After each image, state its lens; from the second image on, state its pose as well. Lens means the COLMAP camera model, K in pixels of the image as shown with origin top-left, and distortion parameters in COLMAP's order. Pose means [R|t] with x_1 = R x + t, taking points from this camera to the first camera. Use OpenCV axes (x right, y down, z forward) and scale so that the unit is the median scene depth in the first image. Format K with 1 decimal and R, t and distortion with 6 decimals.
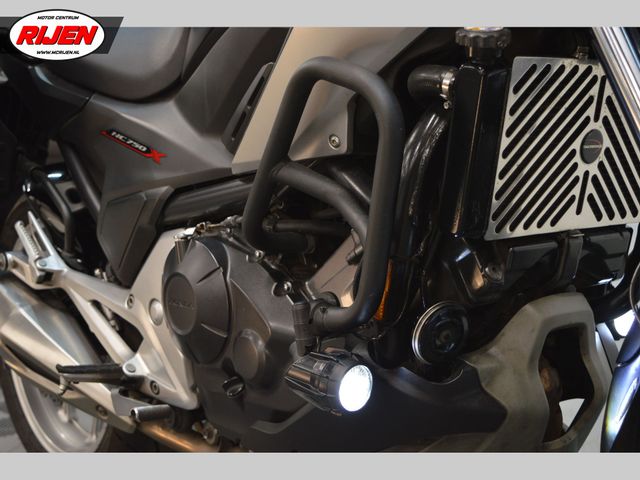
lens RADIAL K [[1105.6, 0, 320.0], [0, 1105.6, 240.0], [0, 0, 1]] dist [-0.016192, 0.016879]
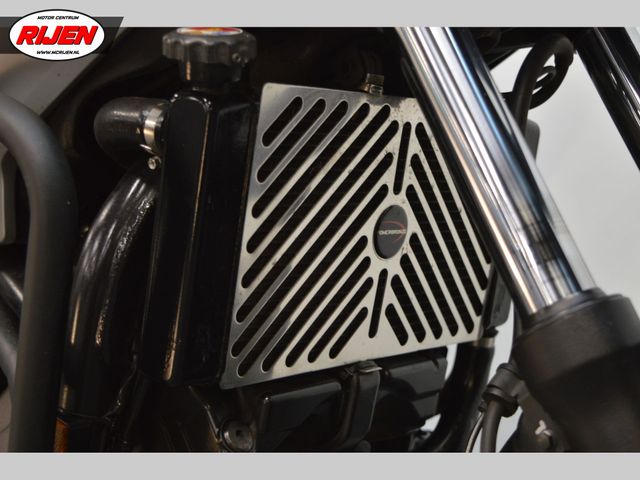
lens RADIAL K [[1197.7, 0, 320.0], [0, 1197.7, 240.0], [0, 0, 1]] dist [-0.008545, -0.002717]
pose [[0.982401, -0.000583, 0.186782, 0.077828], [0.014194, 0.997337, -0.071542, -0.031759], [-0.186243, 0.072934, 0.979793, 0.335972]]
